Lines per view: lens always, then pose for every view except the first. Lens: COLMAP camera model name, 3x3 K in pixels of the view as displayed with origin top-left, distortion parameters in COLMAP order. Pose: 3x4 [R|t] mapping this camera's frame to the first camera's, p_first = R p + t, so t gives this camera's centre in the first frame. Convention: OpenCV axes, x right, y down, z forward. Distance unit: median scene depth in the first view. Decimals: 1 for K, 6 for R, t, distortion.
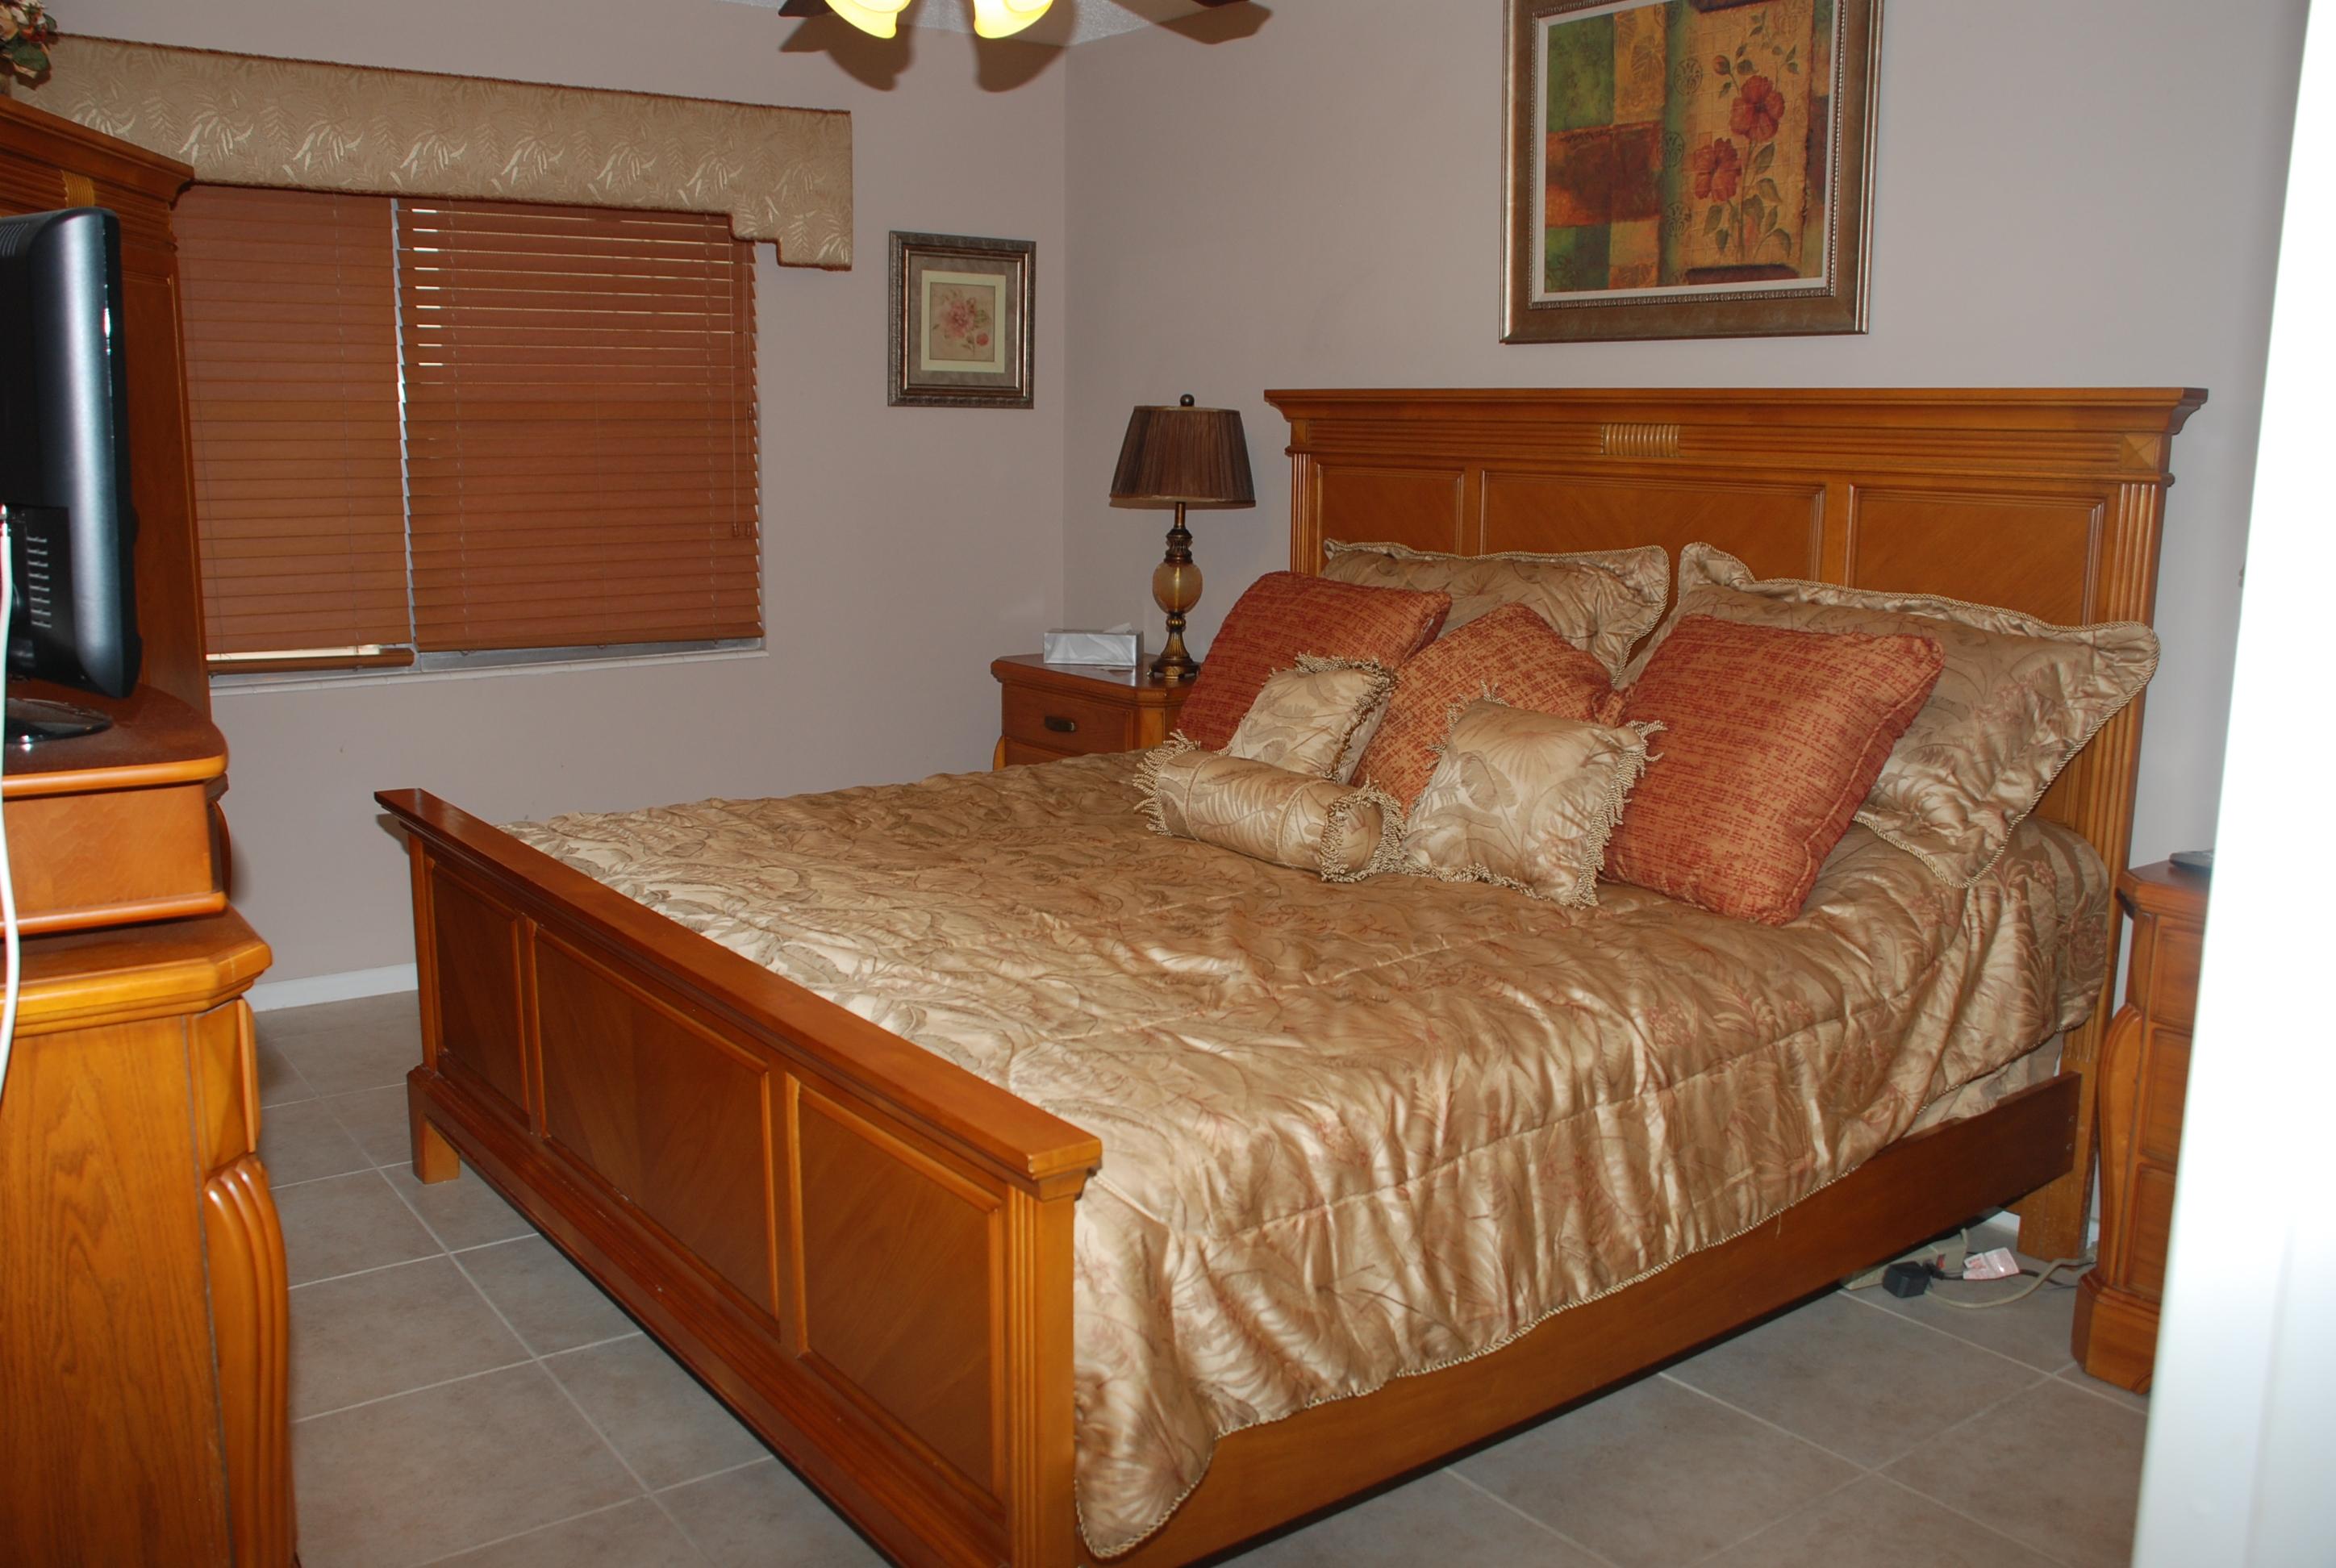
lens RADIAL K [[2012.2, 0, 1168.0], [0, 2012.2, 784.0], [0, 0, 1]] dist [-0.135228, 0.195637]
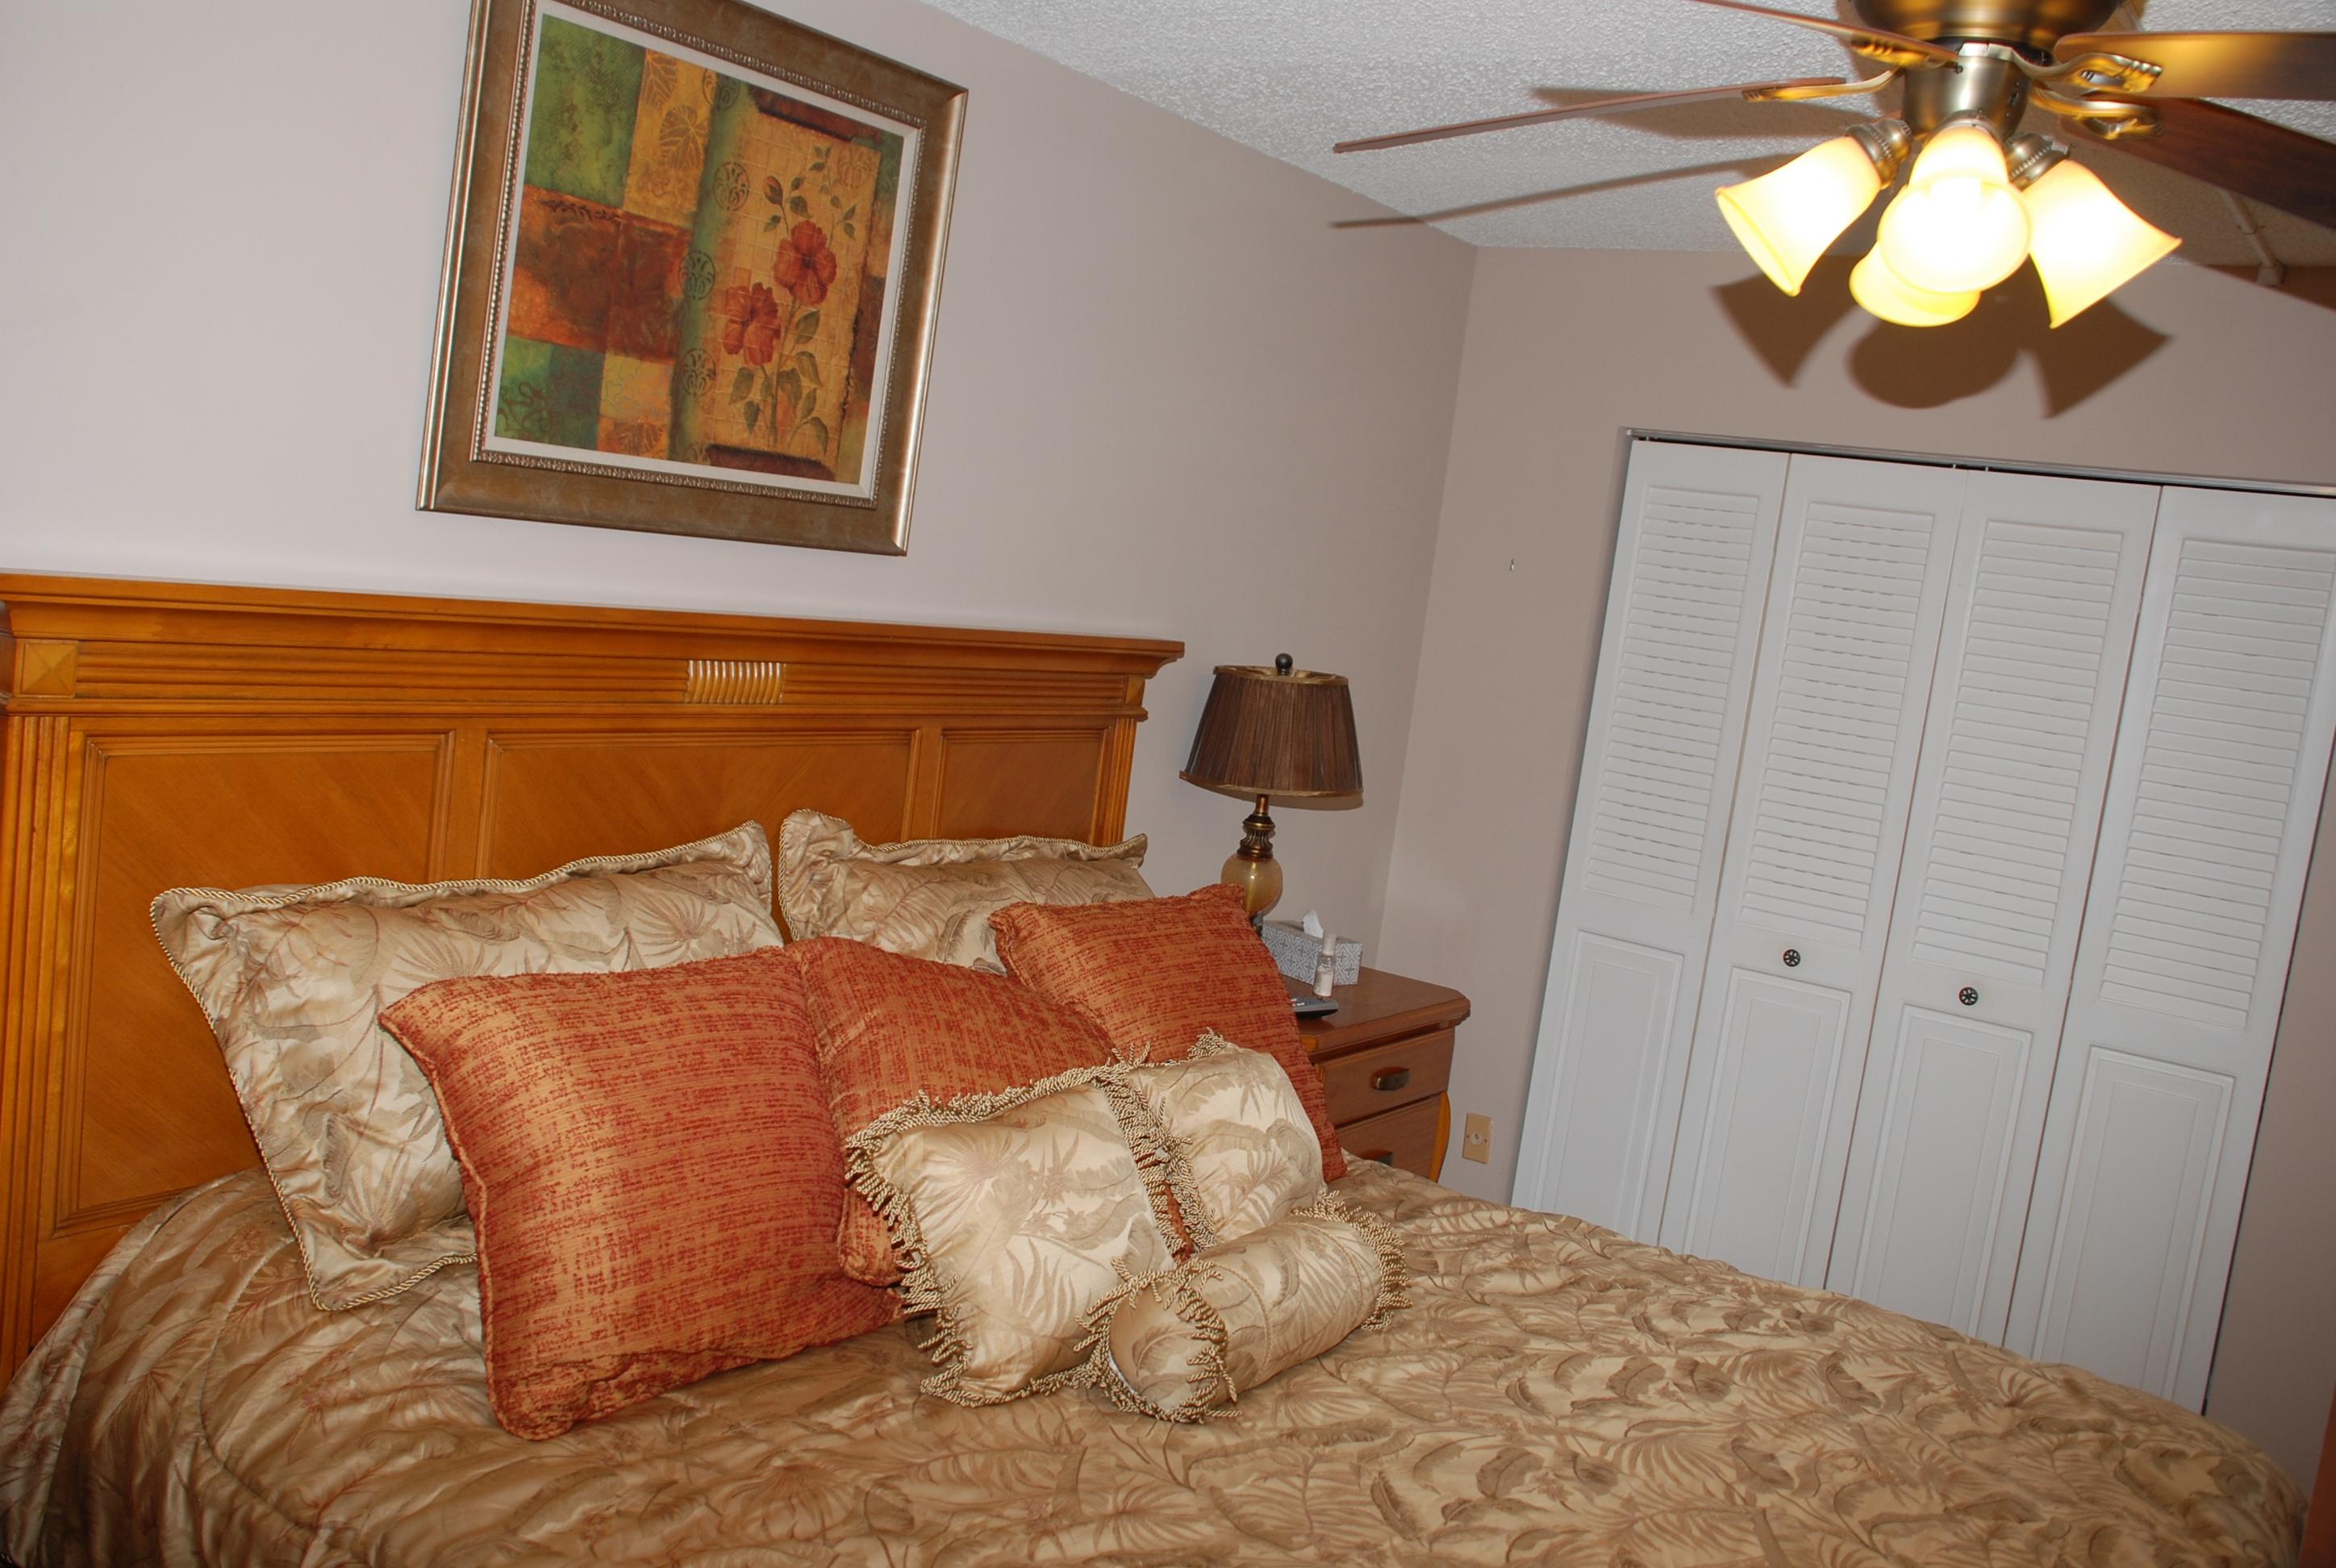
lens RADIAL K [[2012.2, 0, 1168.0], [0, 2012.2, 784.0], [0, 0, 1]] dist [-0.135228, 0.195637]
pose [[-0.309407, -0.162138, 0.937005, -0.519689], [0.034255, 0.982817, 0.181377, -0.268929], [-0.950312, 0.088216, -0.298537, 1.090741]]
